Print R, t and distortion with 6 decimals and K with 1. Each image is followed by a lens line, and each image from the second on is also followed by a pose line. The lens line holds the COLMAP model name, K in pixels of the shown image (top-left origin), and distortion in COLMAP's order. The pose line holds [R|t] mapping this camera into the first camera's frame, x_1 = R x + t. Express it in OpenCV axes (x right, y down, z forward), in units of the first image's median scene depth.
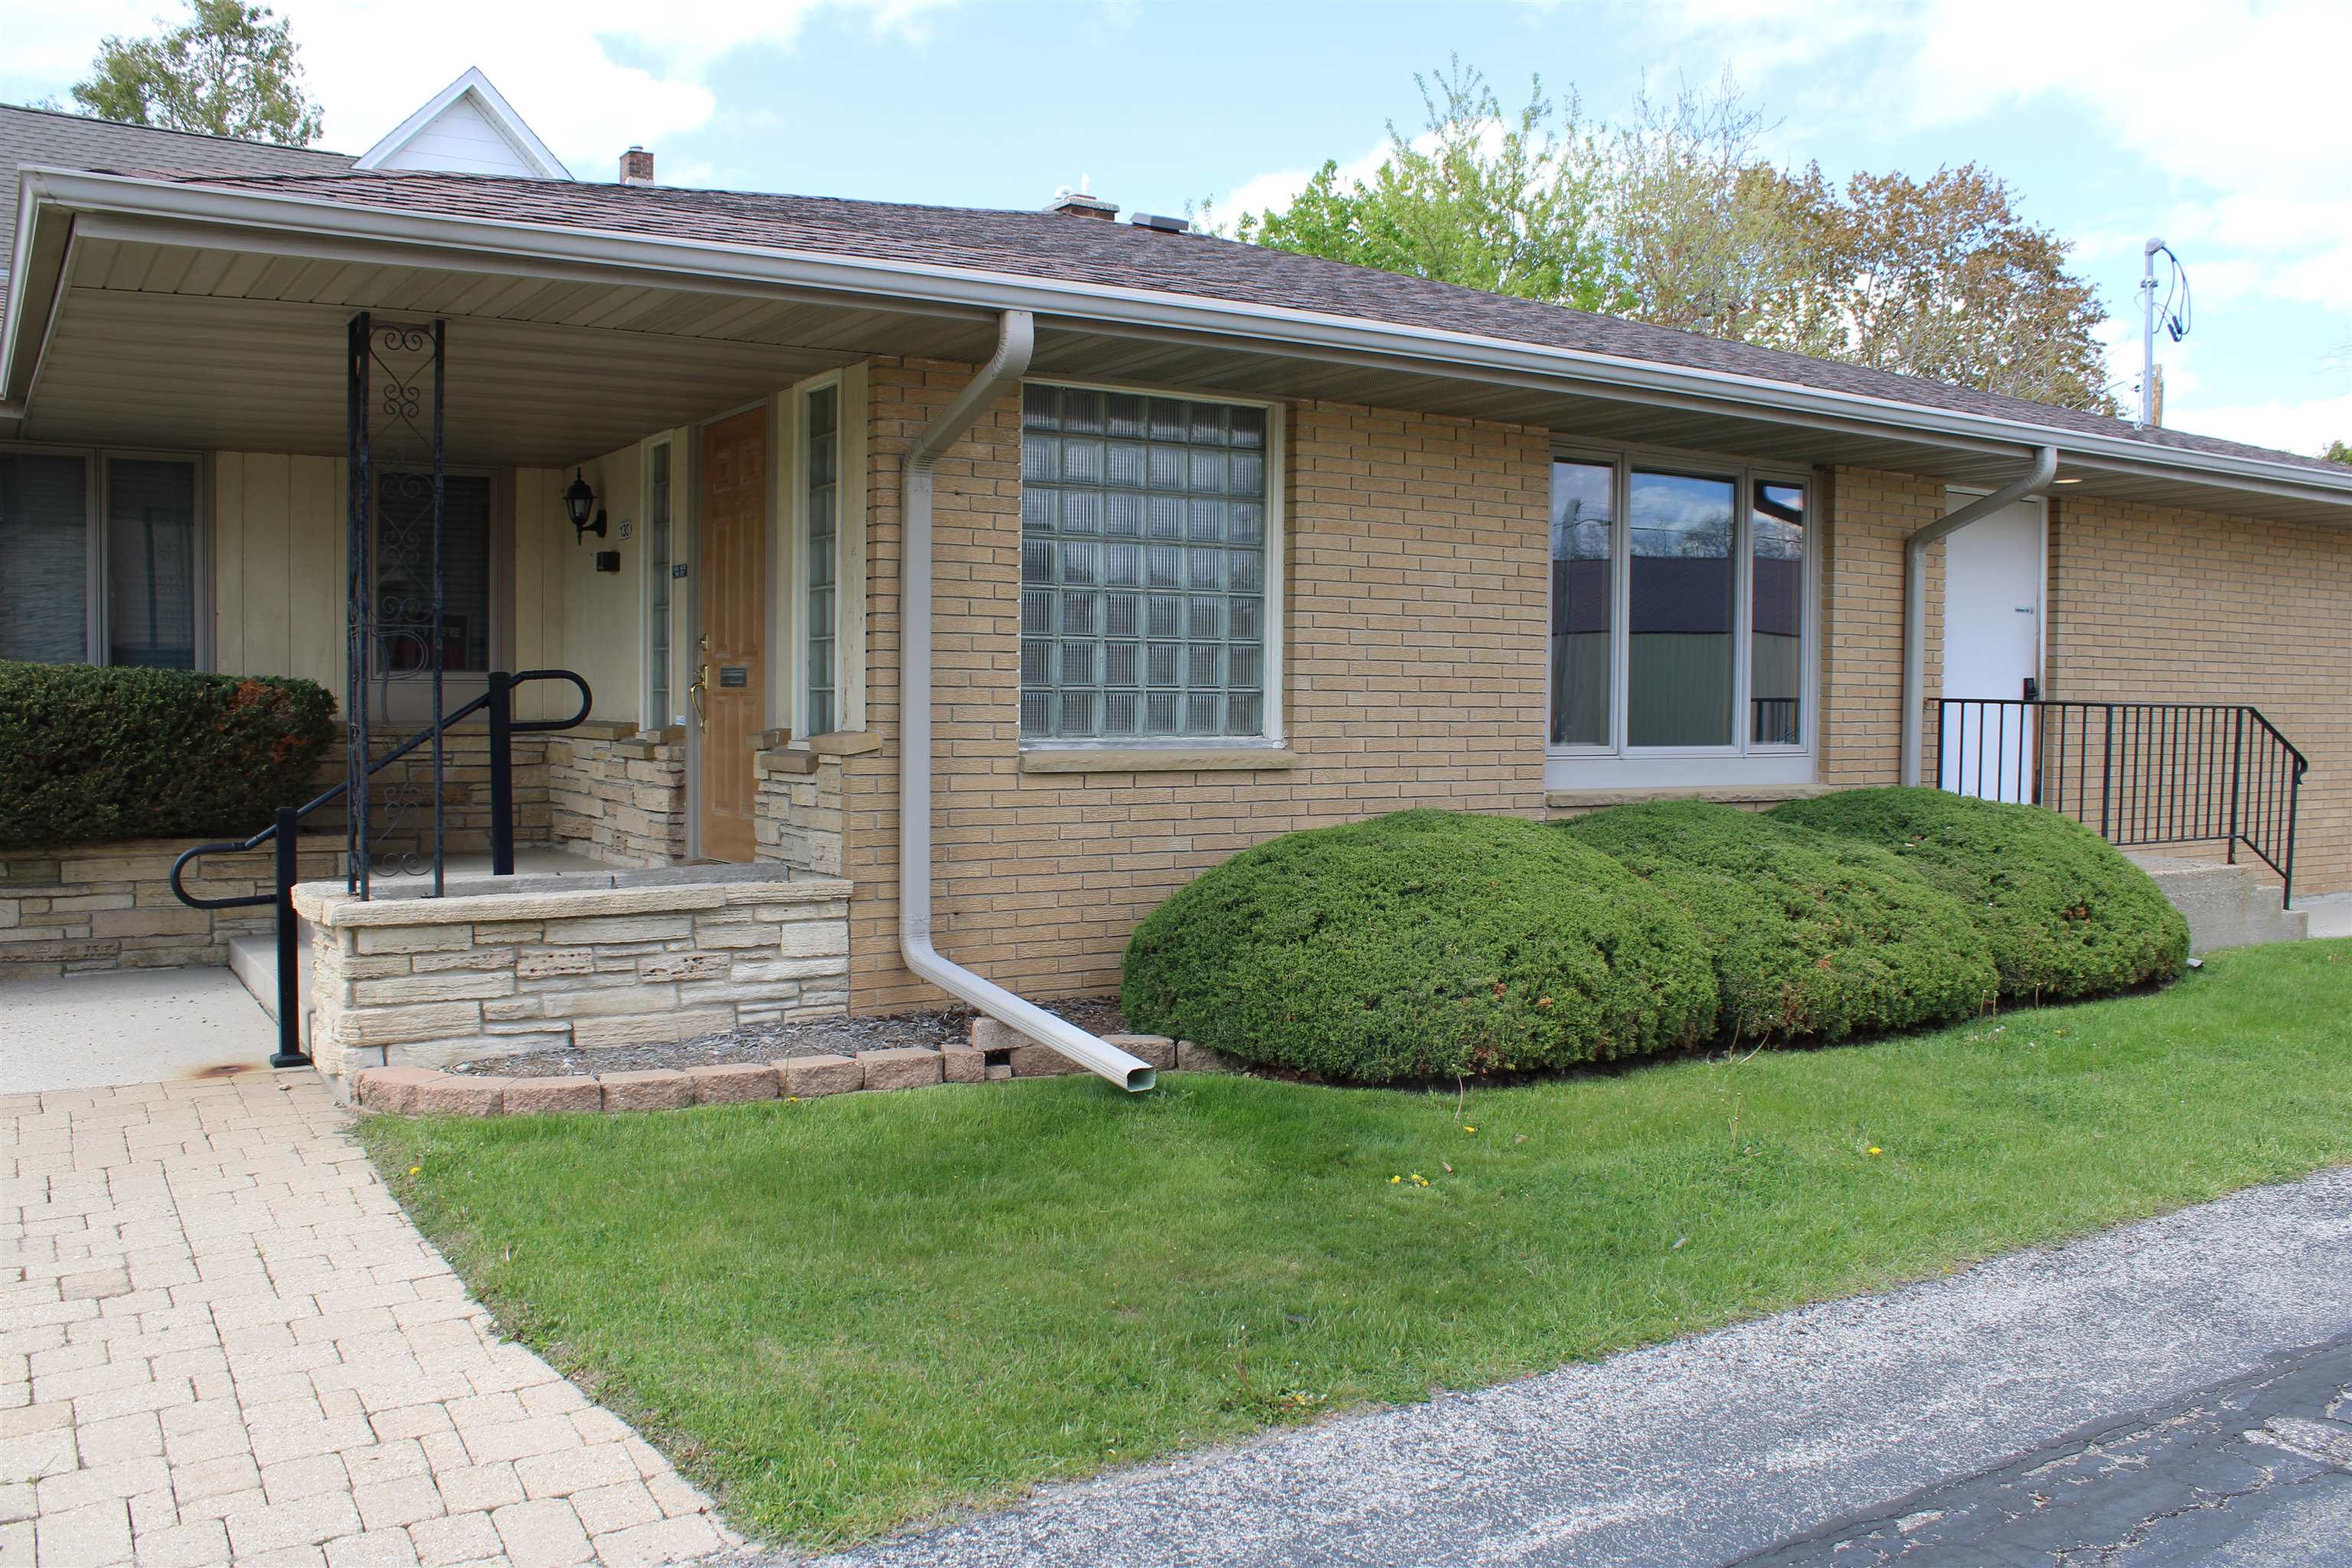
lens RADIAL K [[1956.4, 0, 1176.0], [0, 1956.4, 784.0], [0, 0, 1]] dist [-0.082119, -0.001264]
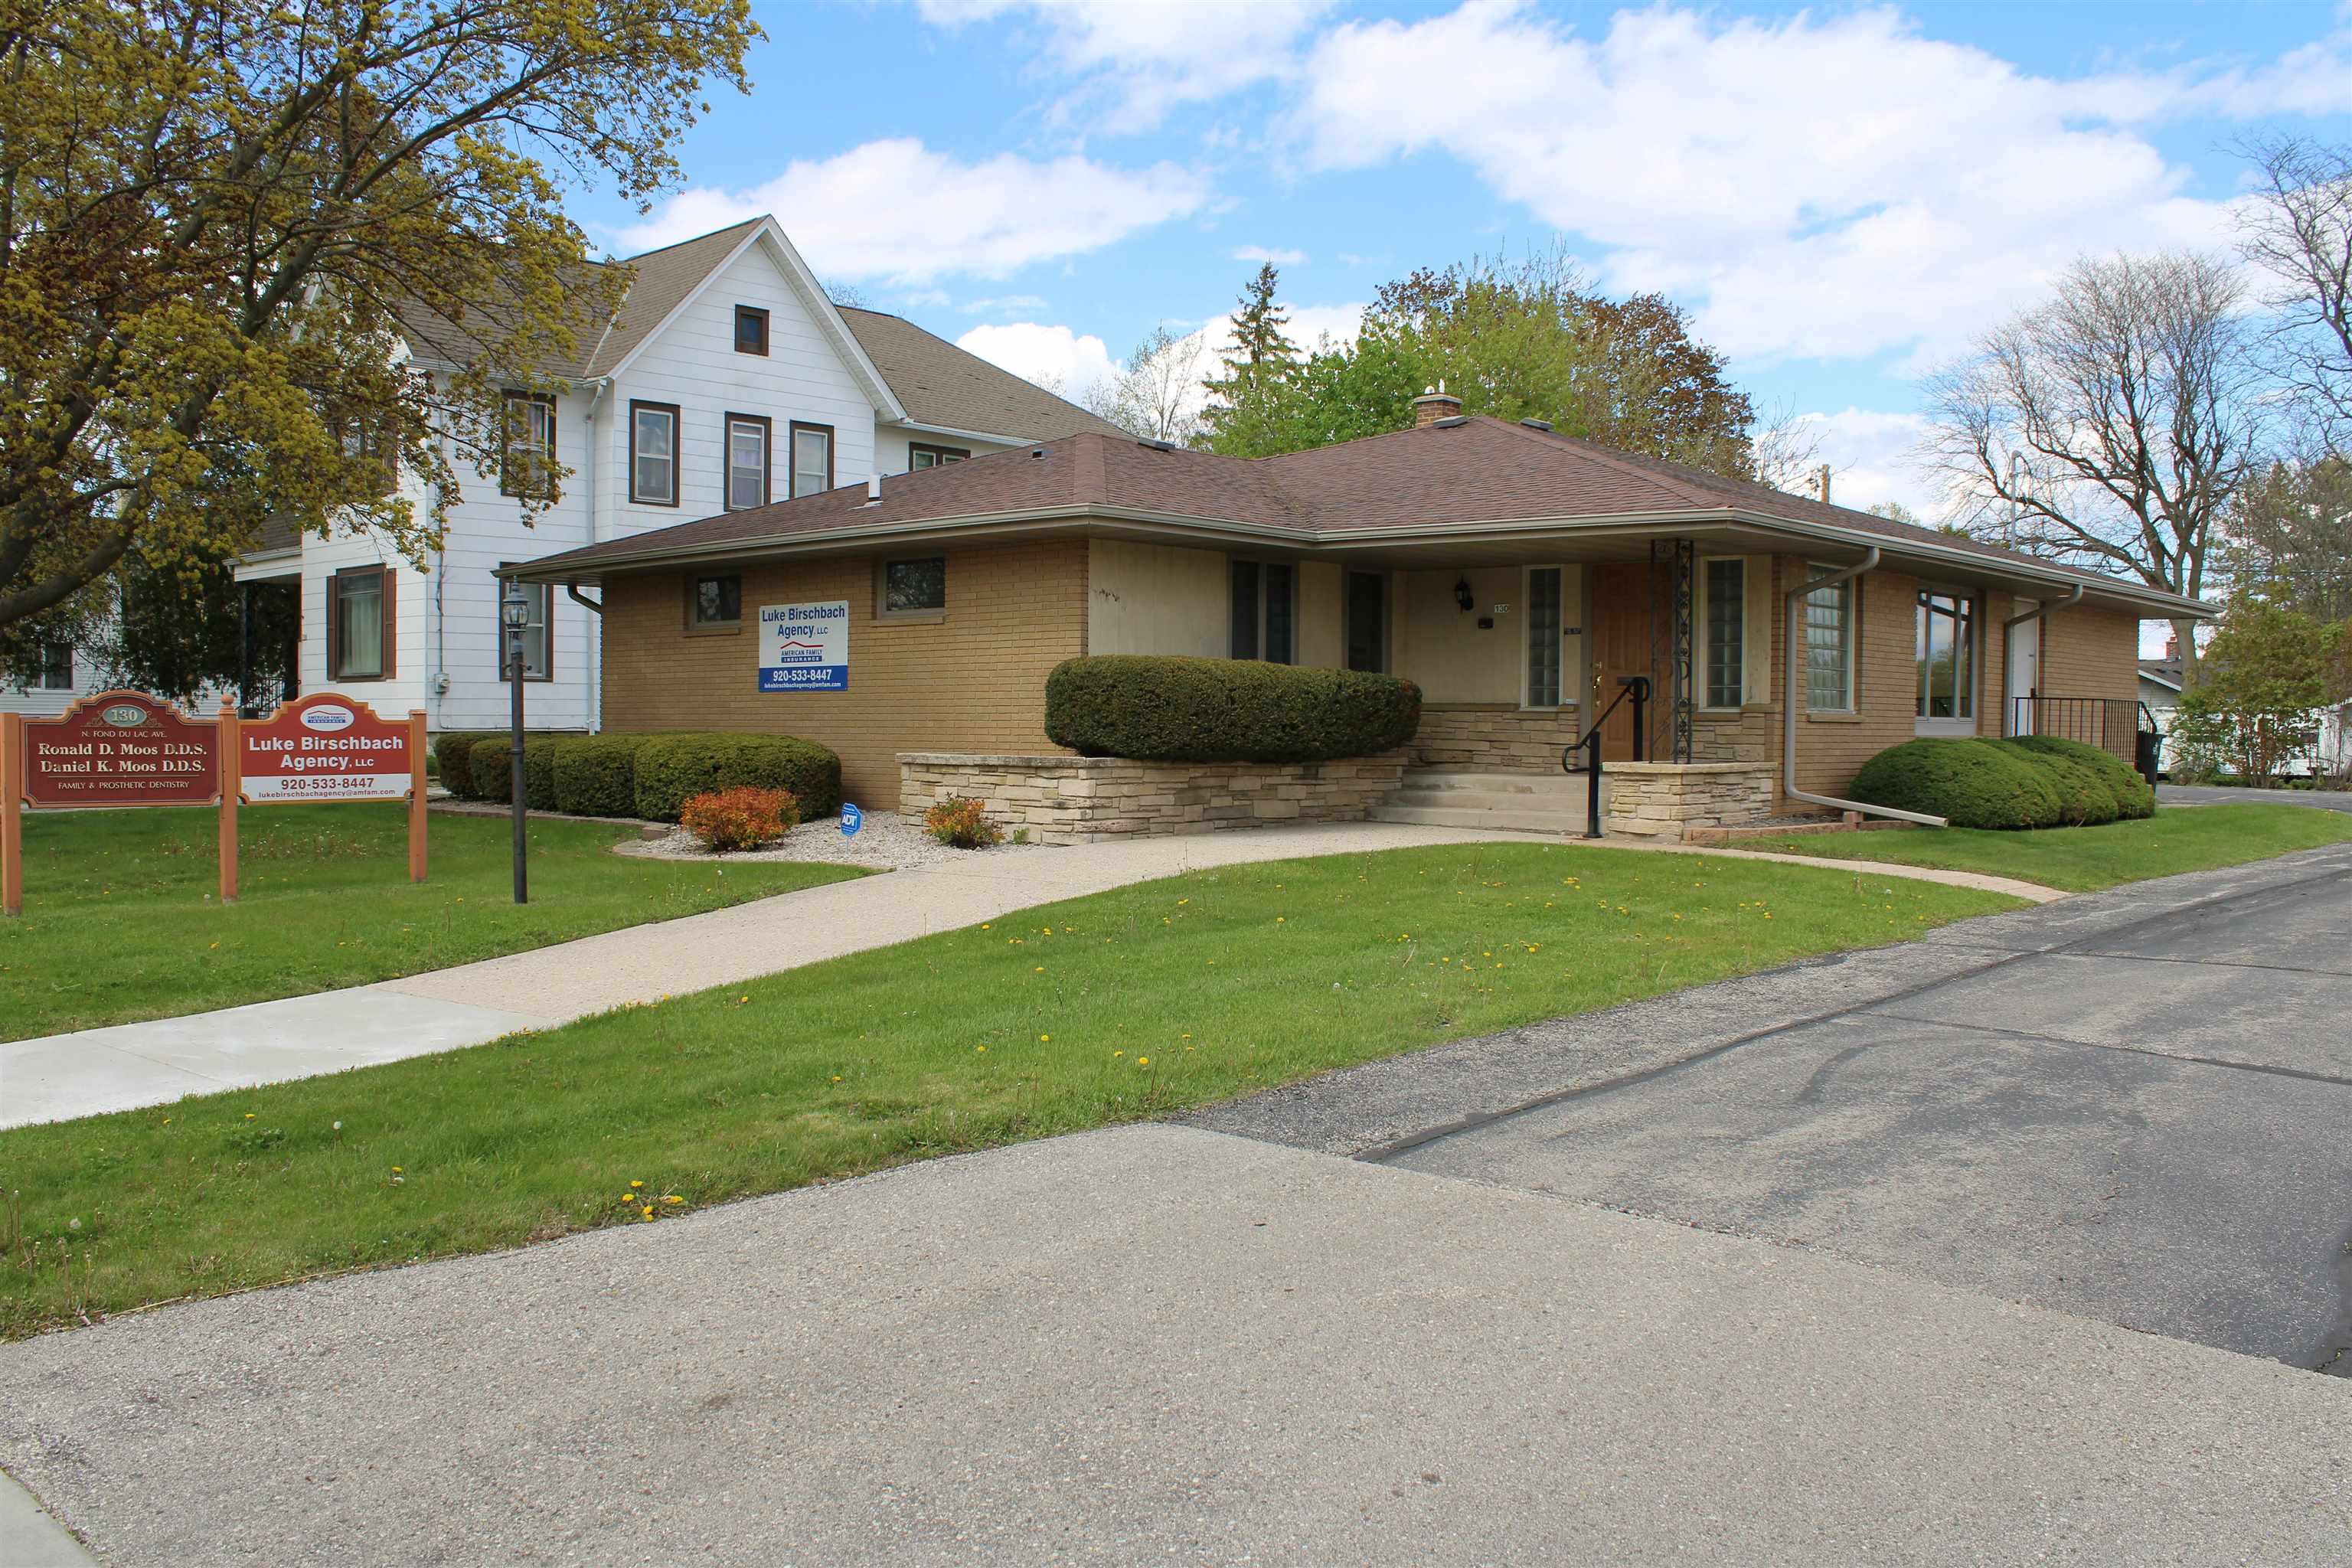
lens RADIAL K [[1956.4, 0, 1176.0], [0, 1956.4, 784.0], [0, 0, 1]] dist [-0.082119, -0.001264]
pose [[0.966960, -0.006867, 0.254834, -0.990217], [0.008416, 0.999952, -0.004988, 0.052664], [-0.254788, 0.006968, 0.966972, -0.784090]]
